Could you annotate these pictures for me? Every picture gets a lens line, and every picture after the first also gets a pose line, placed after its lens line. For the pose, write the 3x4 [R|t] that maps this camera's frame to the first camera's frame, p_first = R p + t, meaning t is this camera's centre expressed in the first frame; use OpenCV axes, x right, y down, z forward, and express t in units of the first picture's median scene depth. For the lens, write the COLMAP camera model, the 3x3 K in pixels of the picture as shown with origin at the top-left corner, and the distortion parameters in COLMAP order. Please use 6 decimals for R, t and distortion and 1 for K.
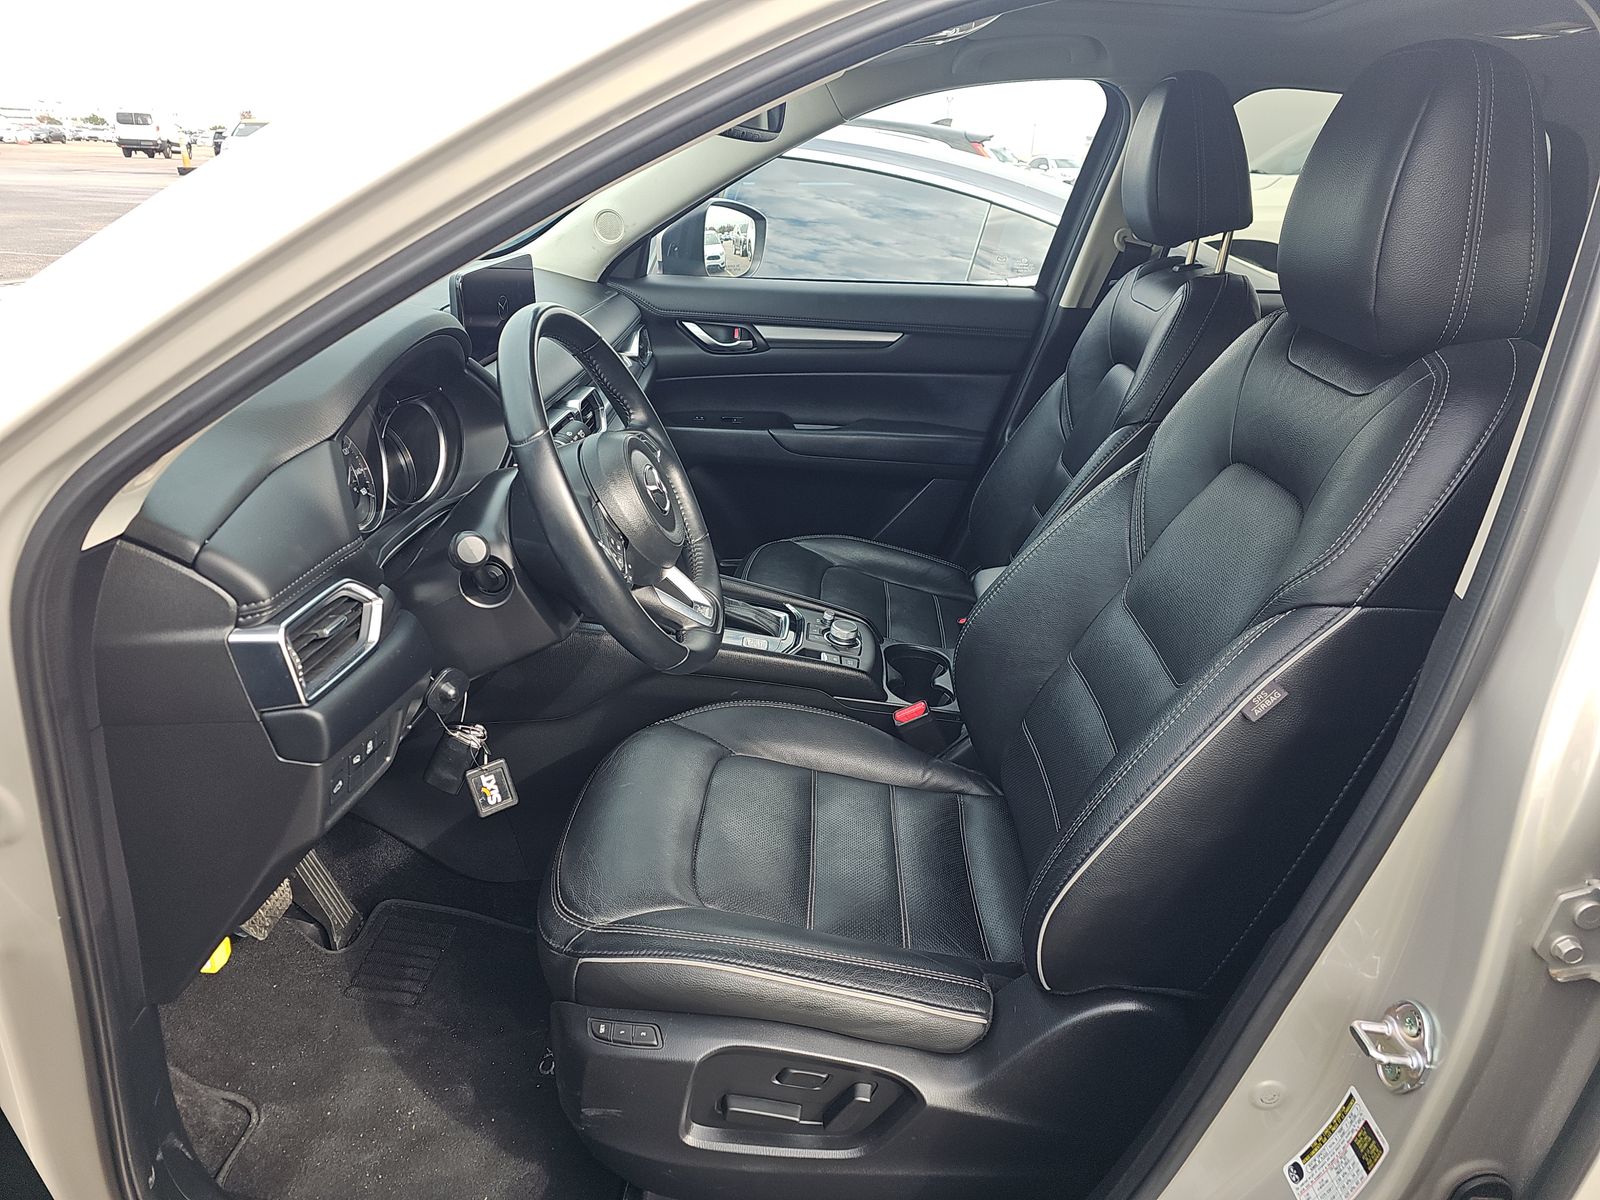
lens RADIAL K [[1115.3, 0, 800.0], [0, 1115.3, 600.0], [0, 0, 1]] dist [0.088535, -0.001737]
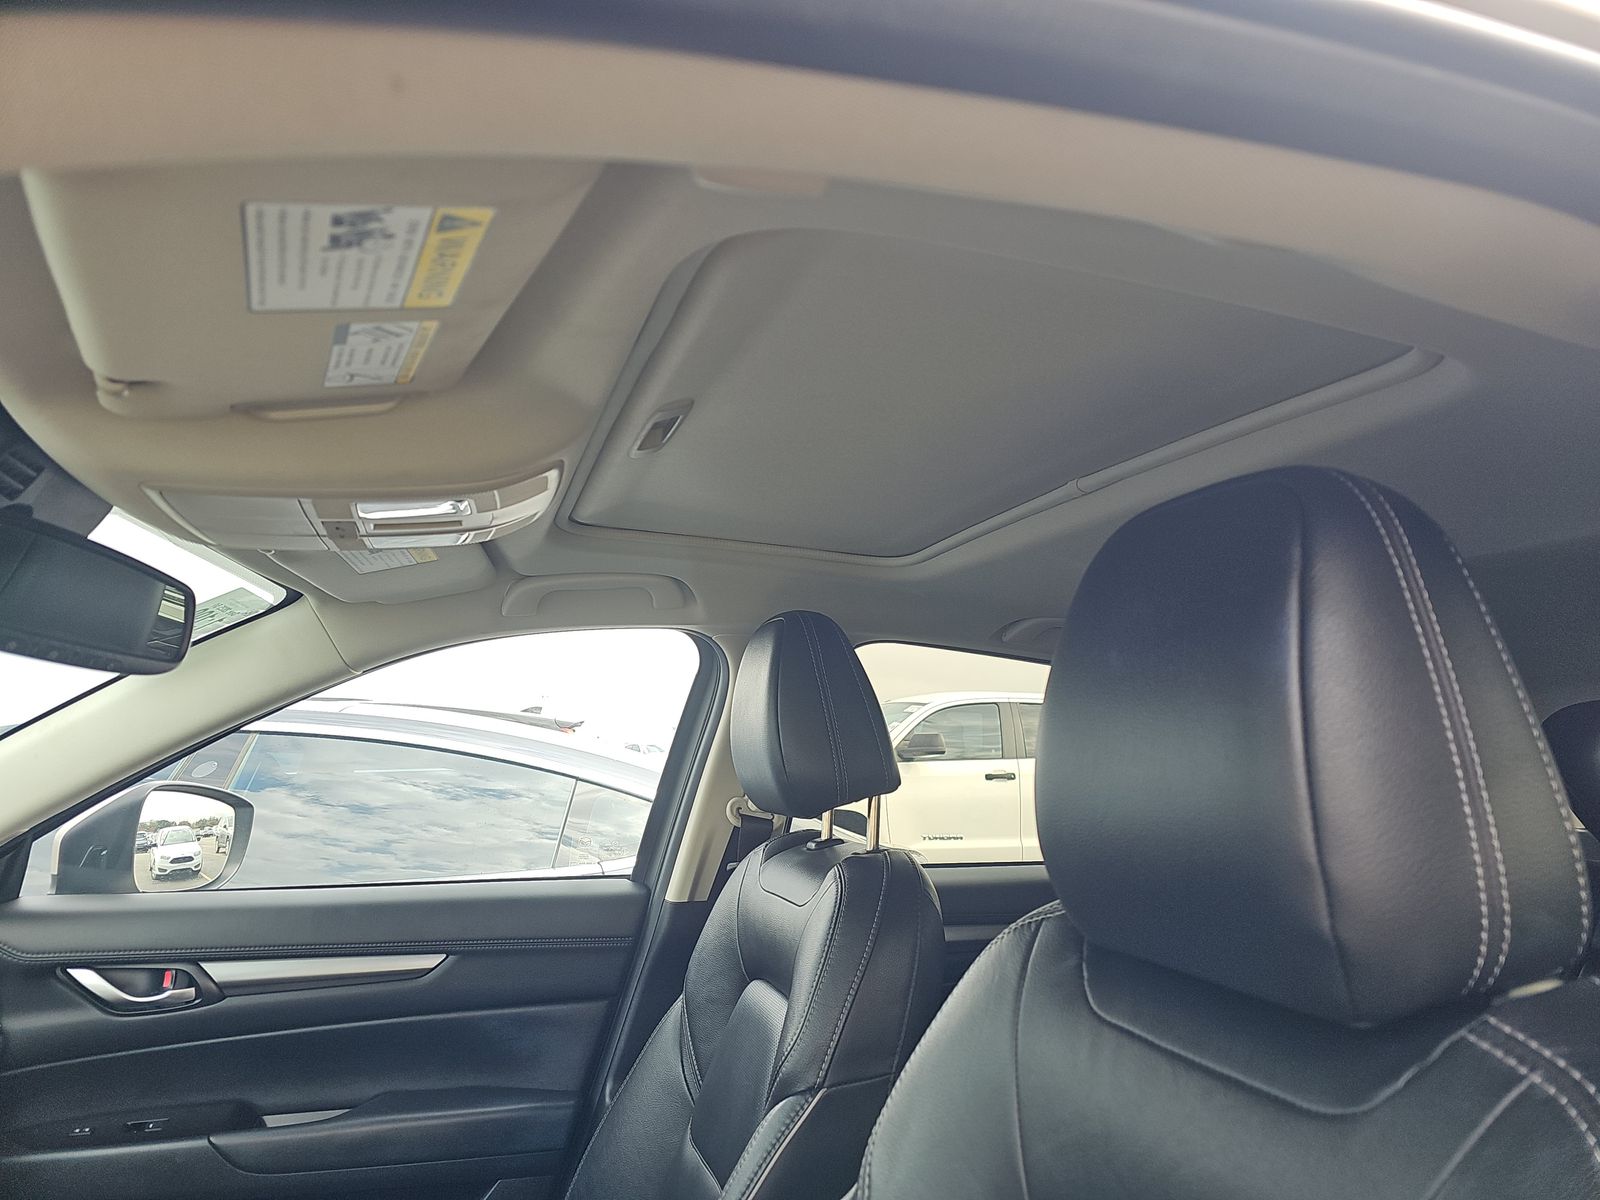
lens RADIAL K [[1058.2, 0, 800.0], [0, 1058.2, 600.0], [0, 0, 1]] dist [0.033202, -0.042123]
pose [[0.939302, 0.021838, 0.342397, 0.067989], [0.148778, 0.873335, -0.463845, -0.093355], [-0.309156, 0.486631, 0.817076, 0.297468]]
